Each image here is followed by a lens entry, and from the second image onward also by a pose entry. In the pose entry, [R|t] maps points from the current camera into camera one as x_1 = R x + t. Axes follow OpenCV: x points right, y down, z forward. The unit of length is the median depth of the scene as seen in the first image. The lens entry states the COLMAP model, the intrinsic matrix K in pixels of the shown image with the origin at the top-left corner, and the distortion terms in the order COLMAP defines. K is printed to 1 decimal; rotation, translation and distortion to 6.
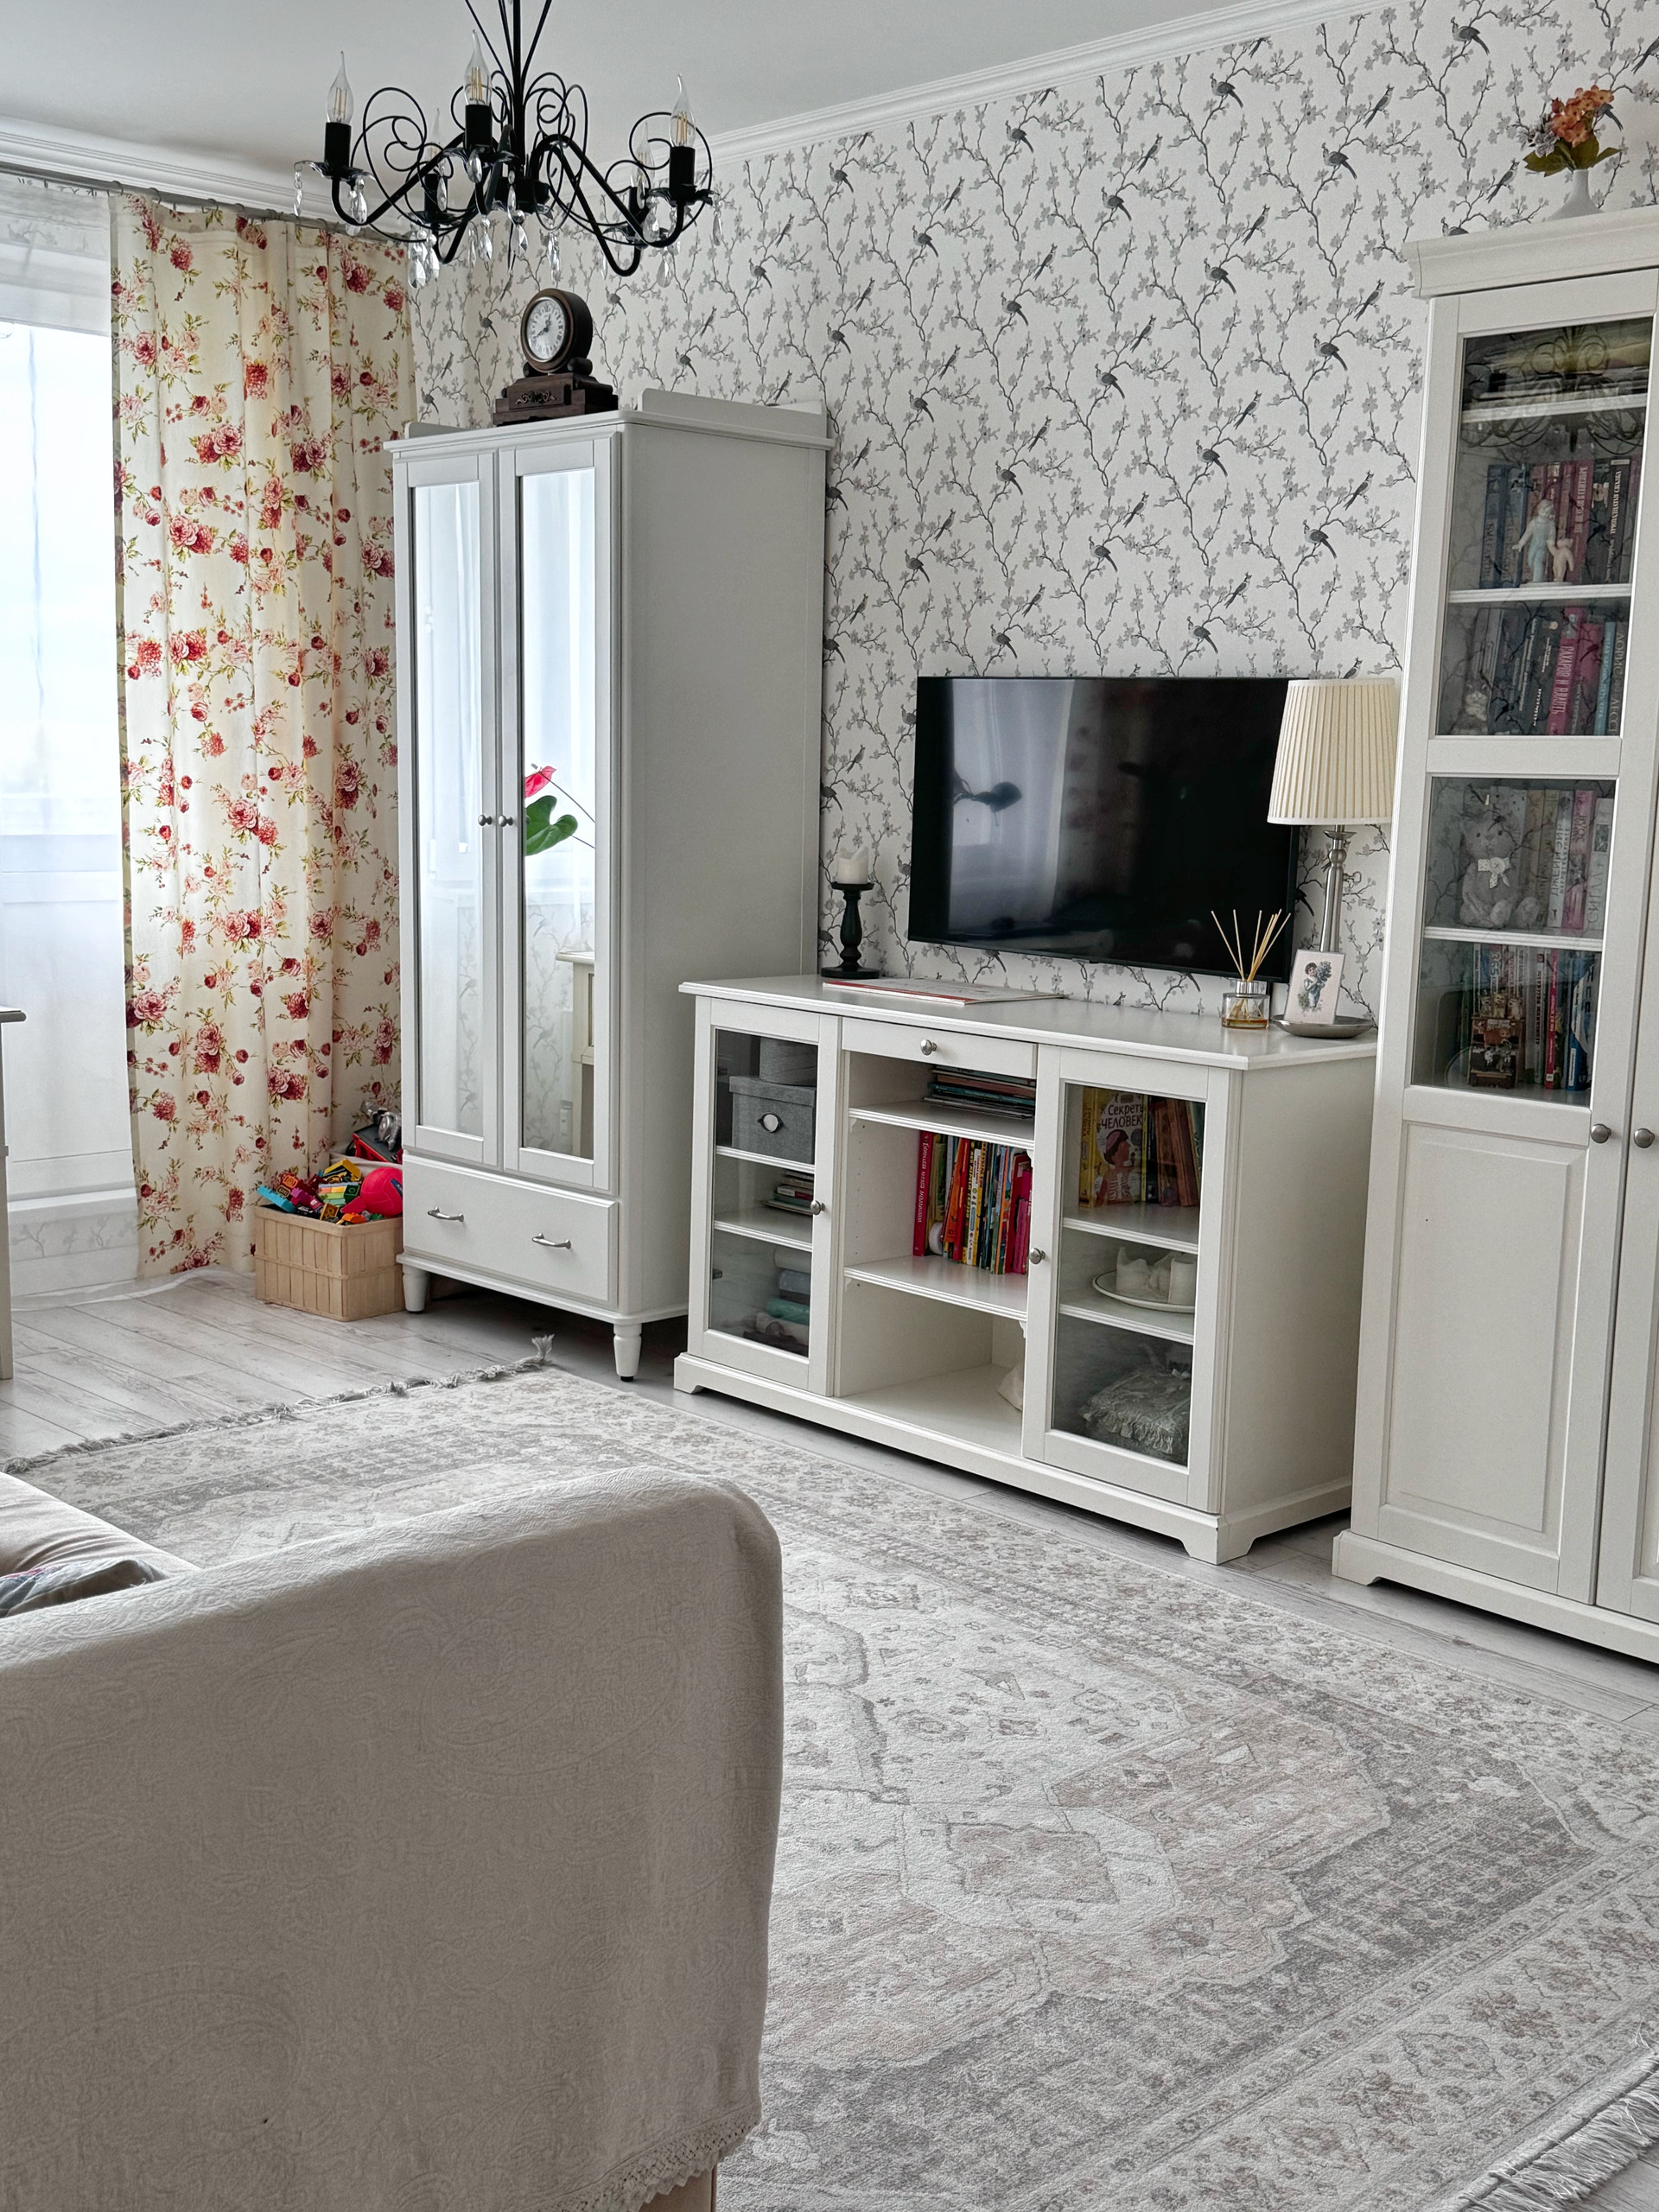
lens RADIAL K [[2480.2, 0, 815.7], [0, 2480.2, 1108.4], [0, 0, 1]] dist [0.247269, -0.594142]
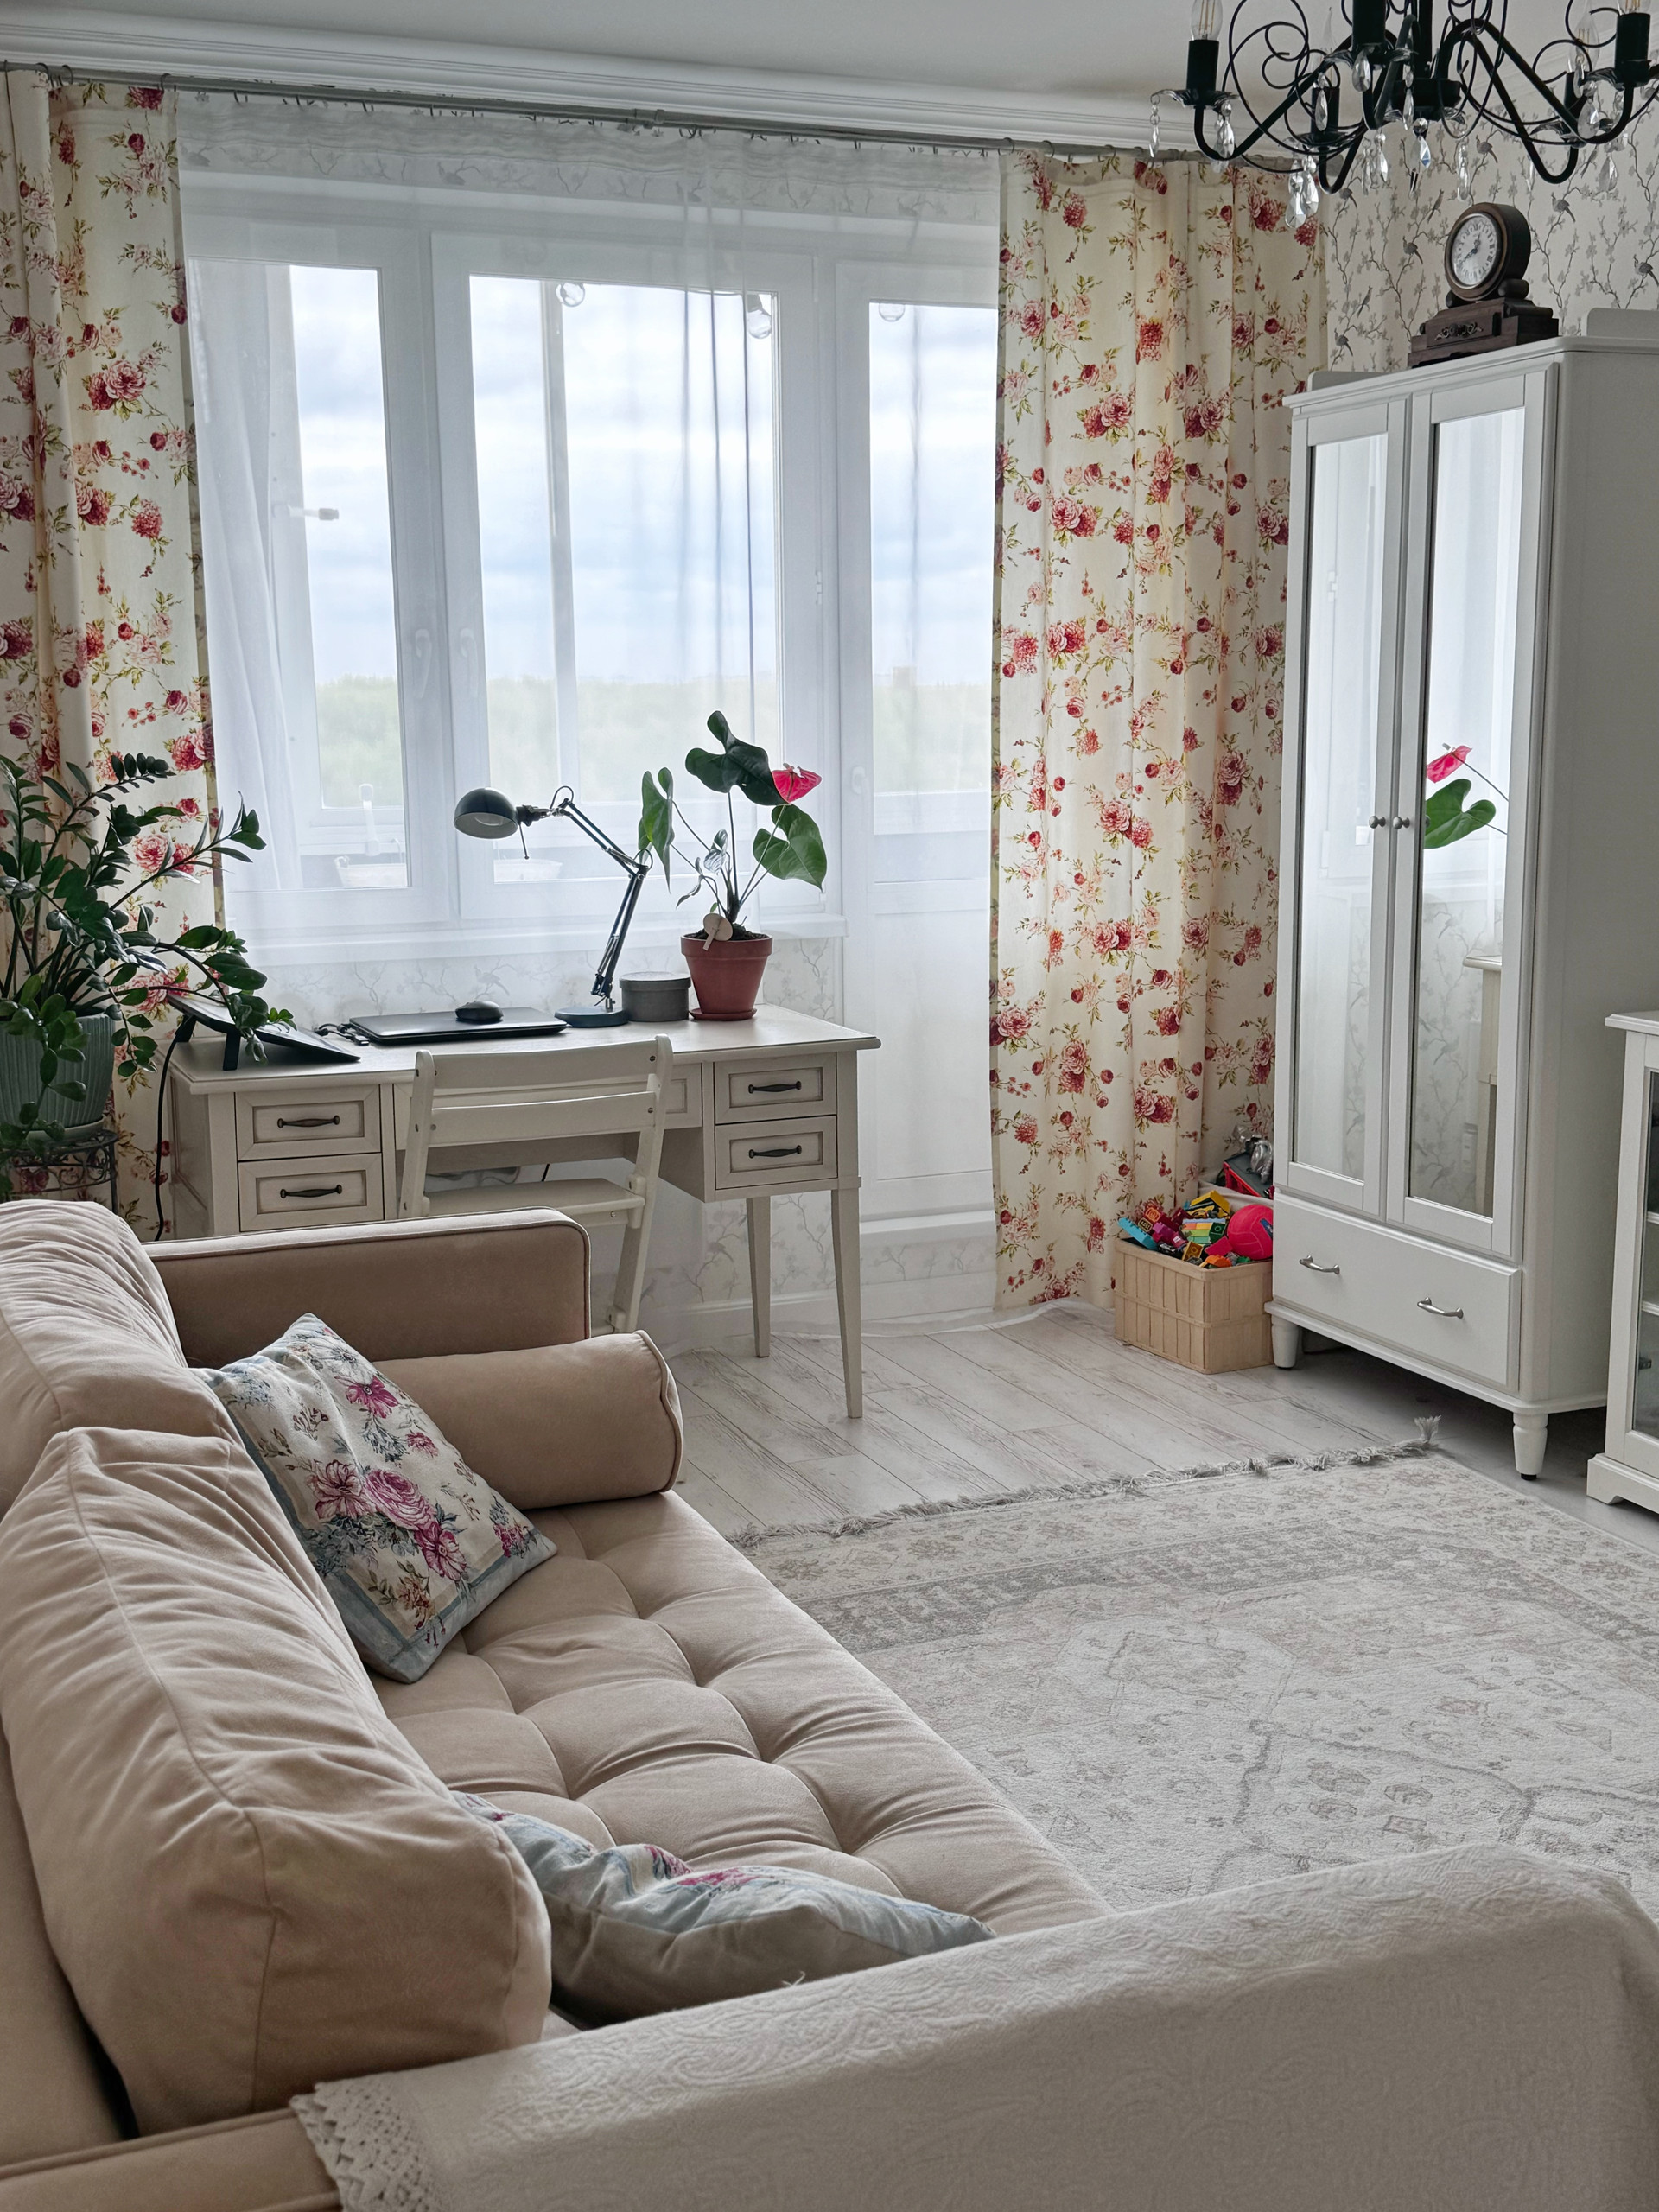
lens RADIAL K [[2480.2, 0, 815.7], [0, 2480.2, 1108.4], [0, 0, 1]] dist [0.247269, -0.594142]
pose [[0.932800, 0.029237, -0.359206, 0.003292], [-0.020280, 0.999383, 0.028680, -0.034129], [0.359822, -0.019468, 0.932818, 0.099341]]
